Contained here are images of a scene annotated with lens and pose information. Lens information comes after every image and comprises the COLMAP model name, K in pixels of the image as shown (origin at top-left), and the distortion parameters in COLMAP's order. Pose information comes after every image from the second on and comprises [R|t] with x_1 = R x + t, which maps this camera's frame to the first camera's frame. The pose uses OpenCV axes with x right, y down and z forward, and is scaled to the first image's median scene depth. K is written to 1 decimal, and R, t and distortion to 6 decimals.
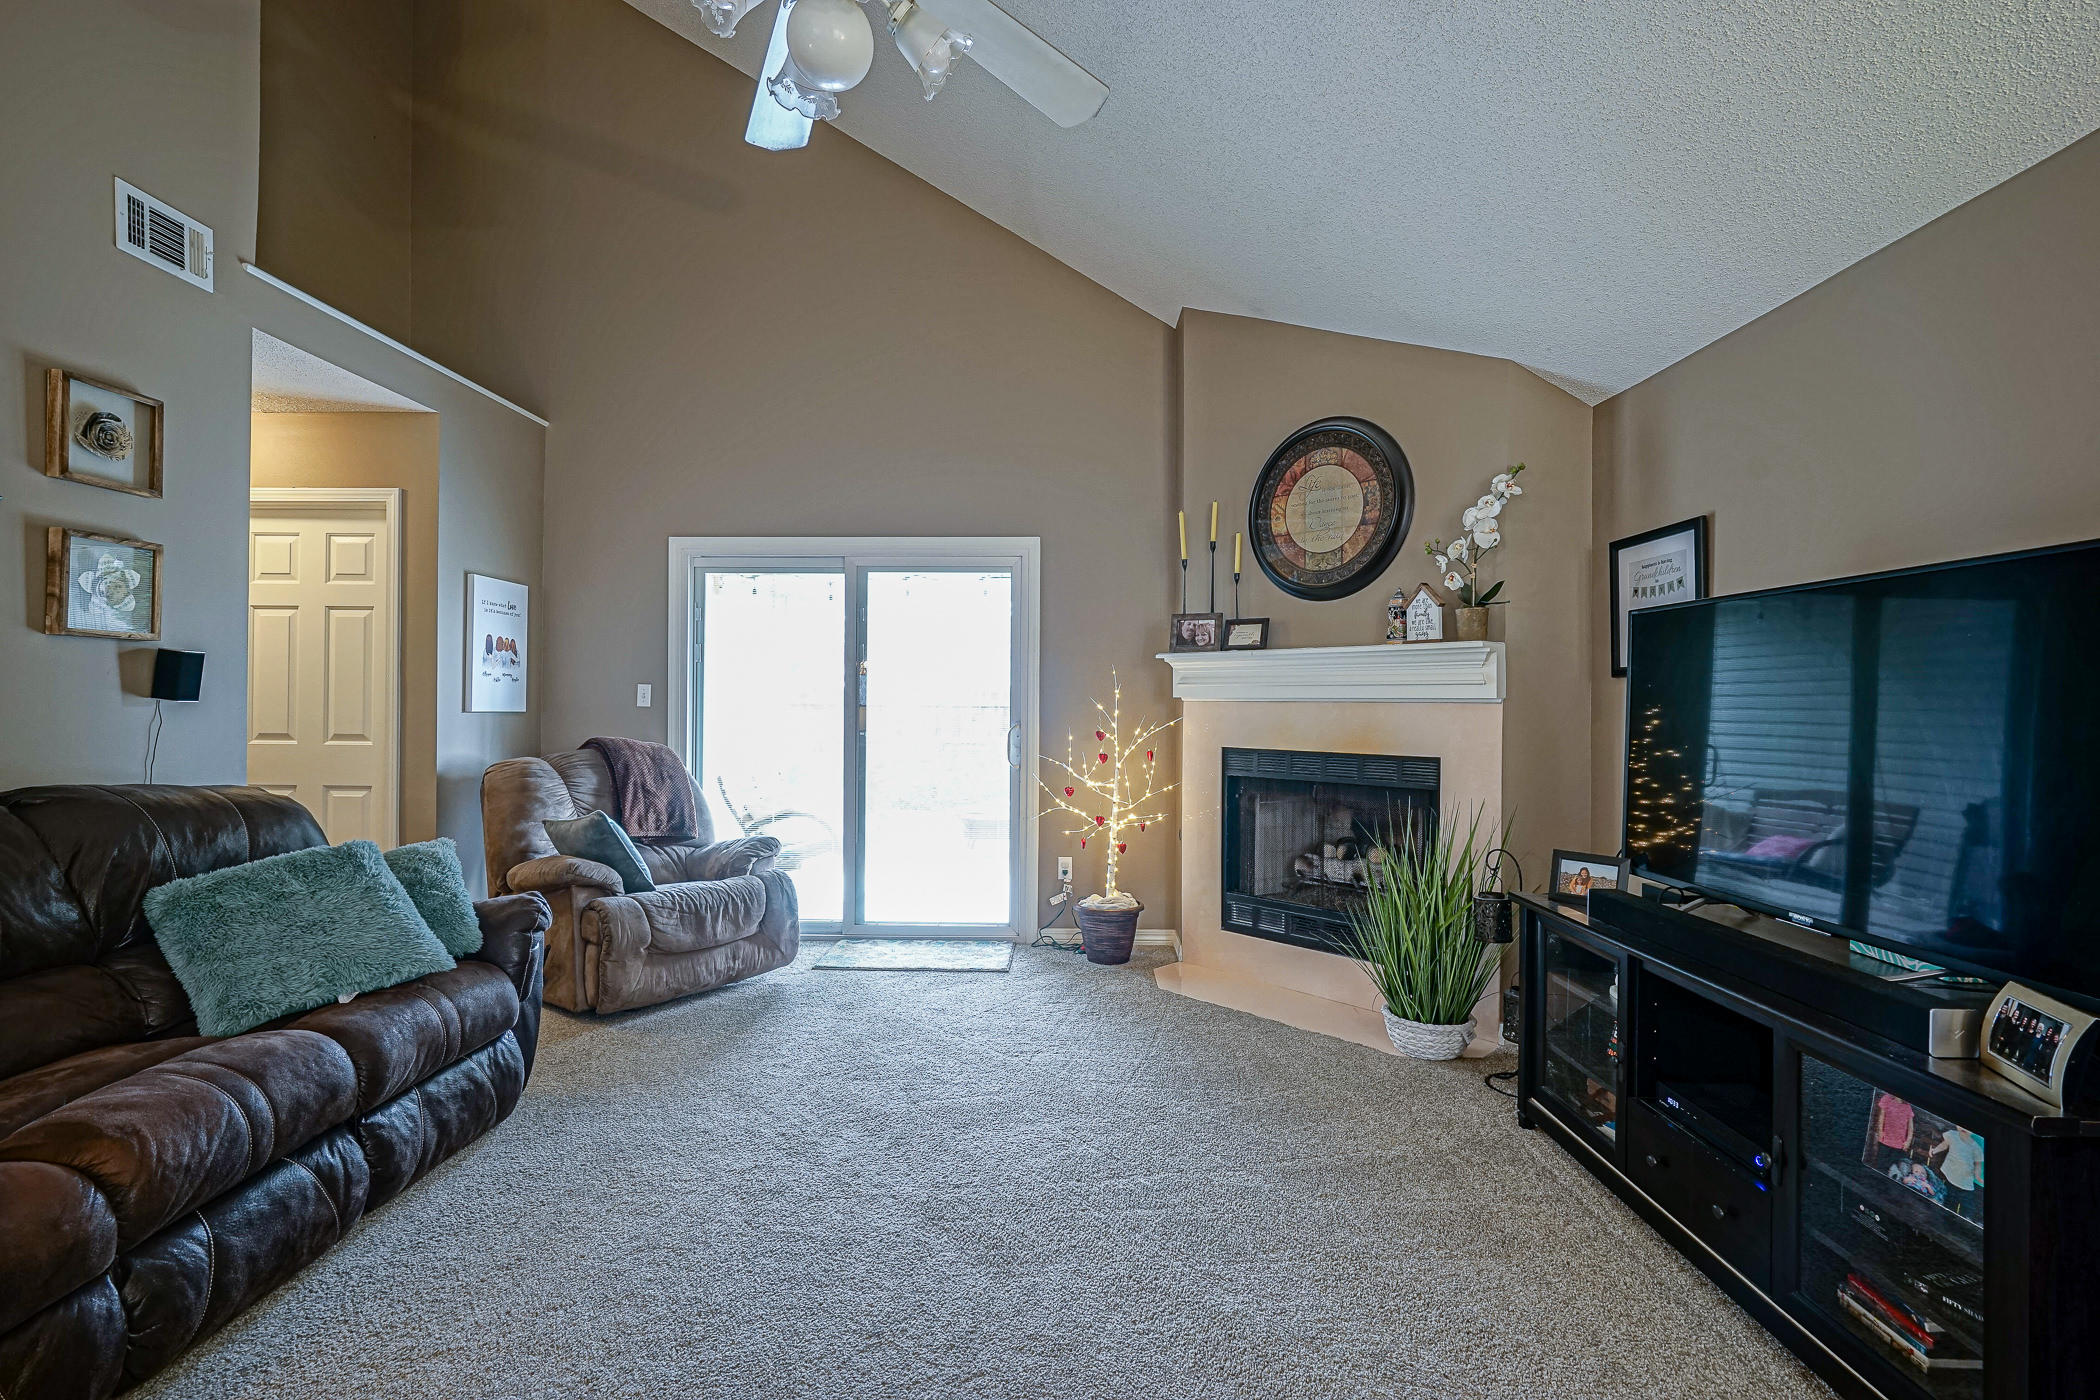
lens RADIAL K [[950.6, 0, 1050.0], [0, 950.6, 700.0], [0, 0, 1]] dist [-0.002469, 0.001389]
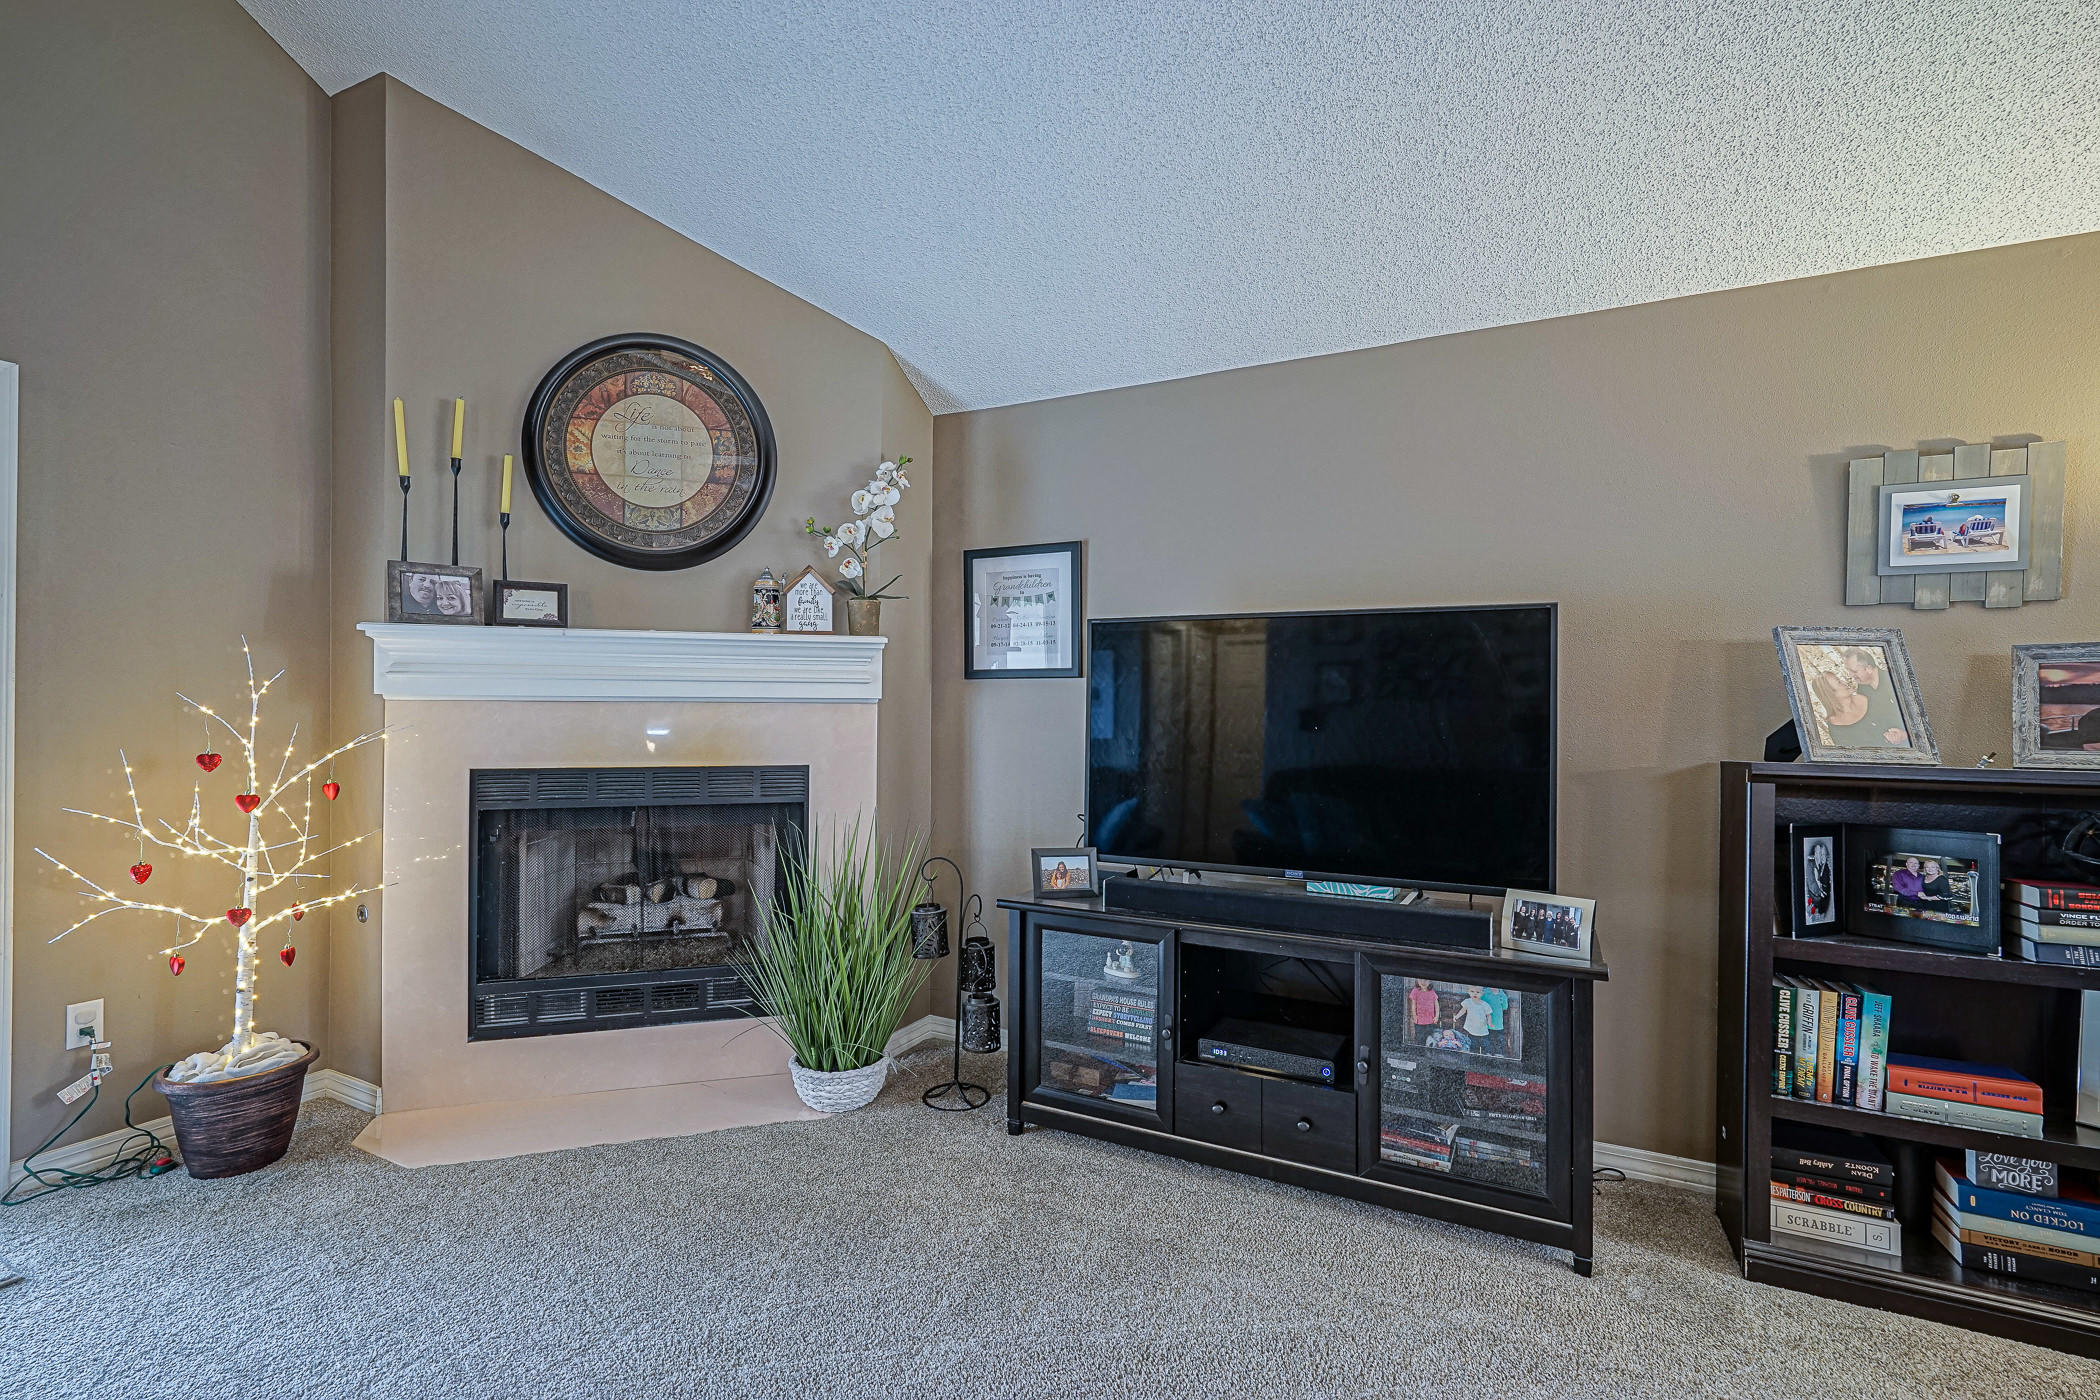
lens RADIAL K [[950.6, 0, 1050.0], [0, 950.6, 700.0], [0, 0, 1]] dist [-0.002469, 0.001389]
pose [[0.447583, 0.001159, 0.894242, -0.272508], [-0.004431, 0.999990, 0.000921, -0.001630], [-0.894231, -0.004375, 0.447584, 0.391784]]
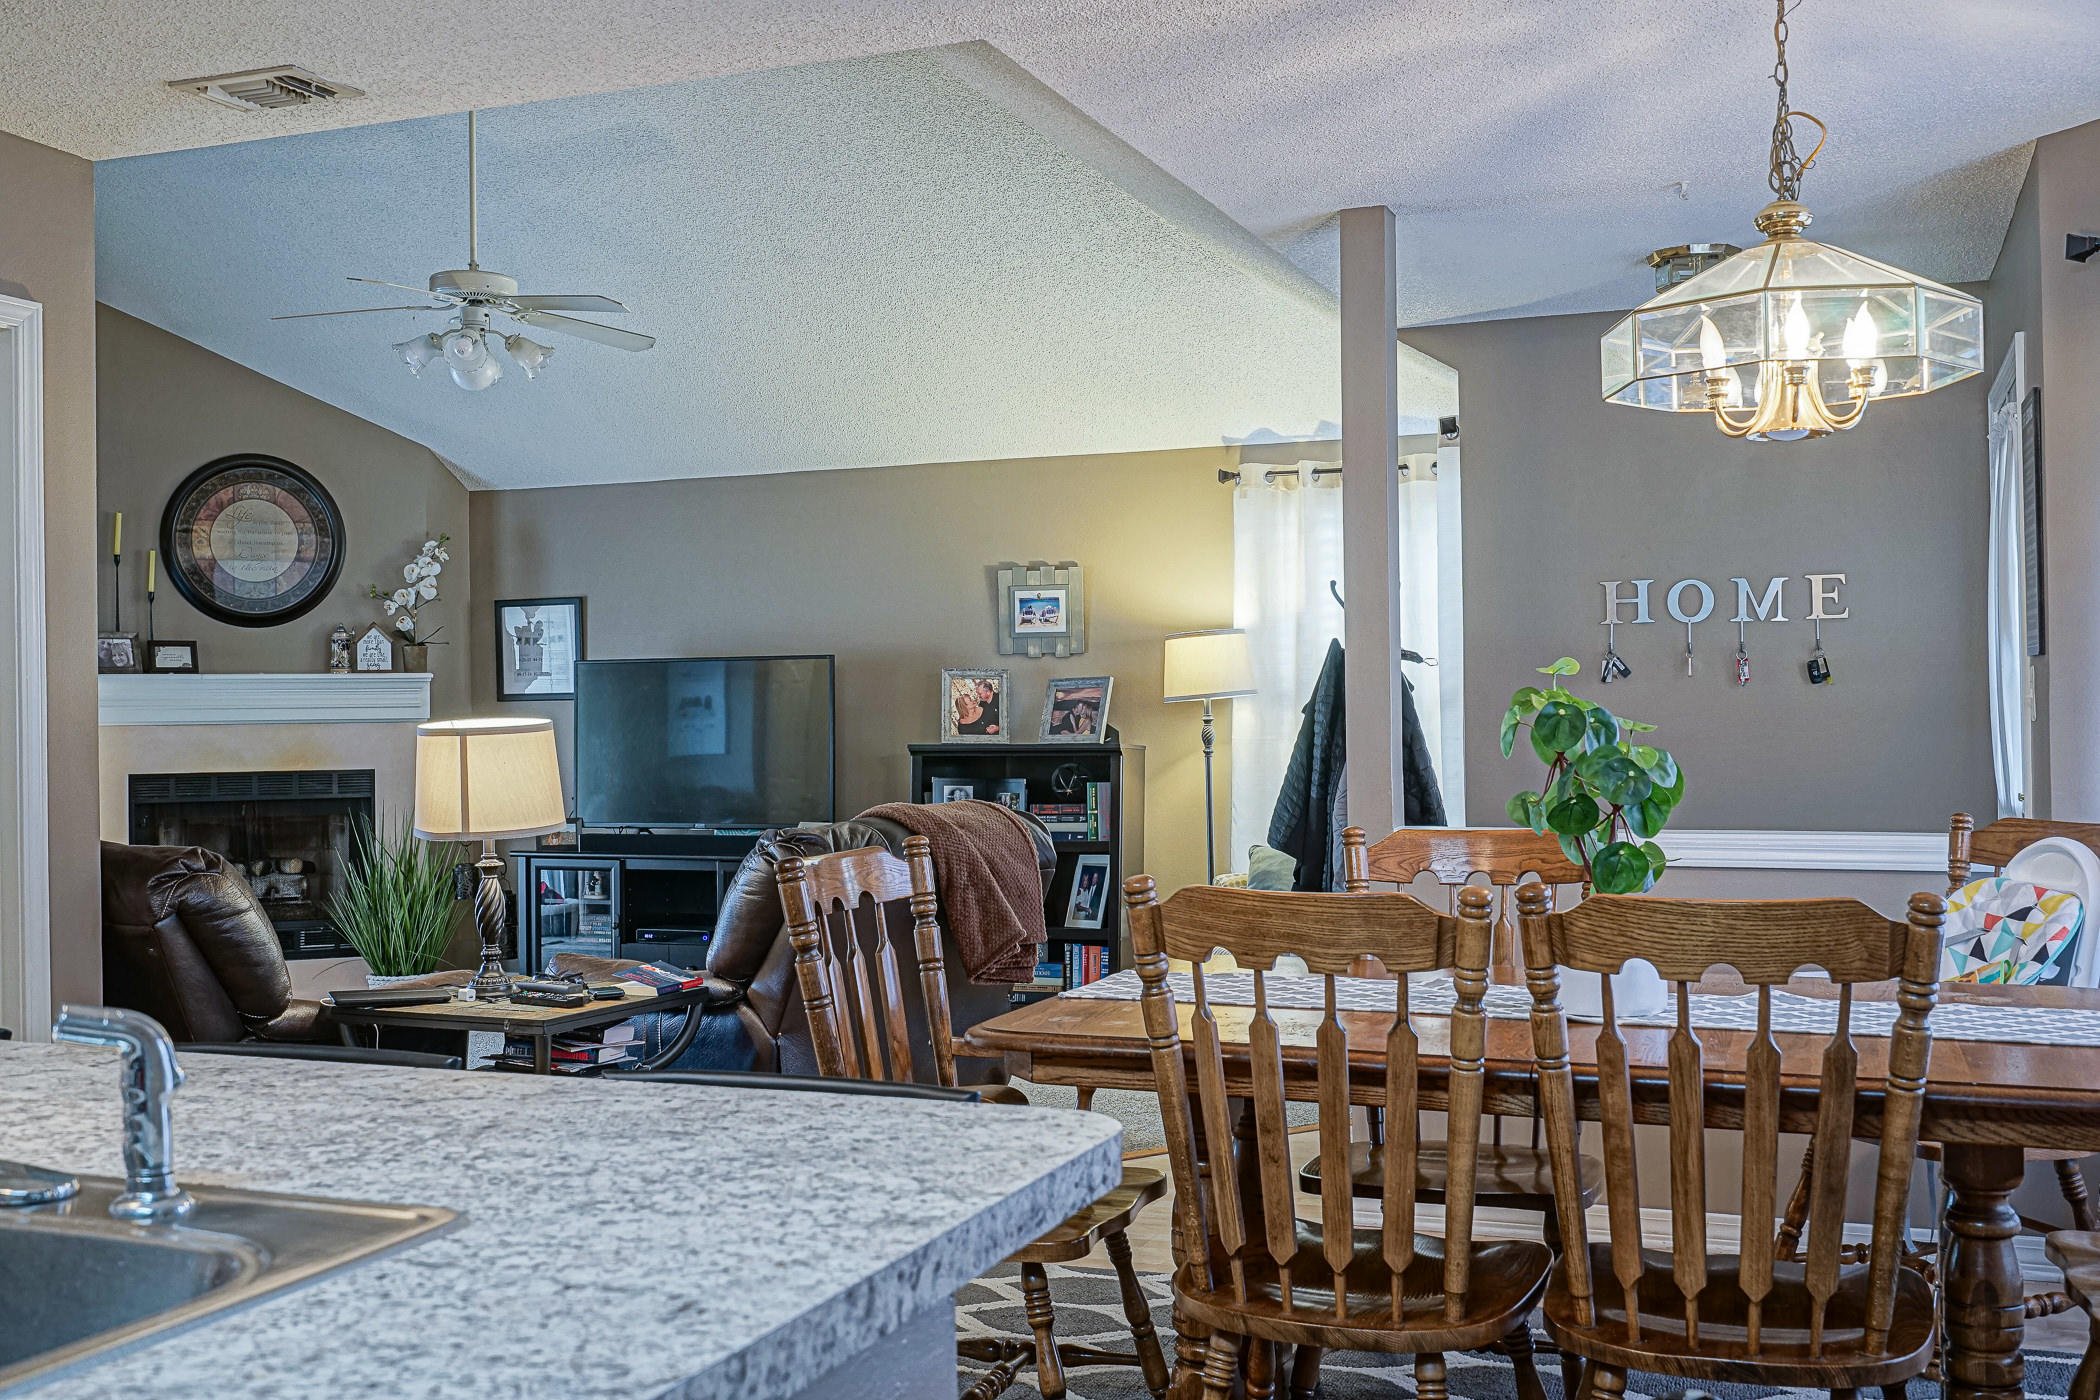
lens RADIAL K [[2133.8, 0, 1050.0], [0, 2133.8, 700.0], [0, 0, 1]] dist [0.008773, 0.005571]
pose [[0.355449, -0.002126, 0.934693, -1.711770], [0.014002, 0.999897, -0.003050, -0.005477], [-0.934591, 0.014171, 0.355442, -0.701086]]
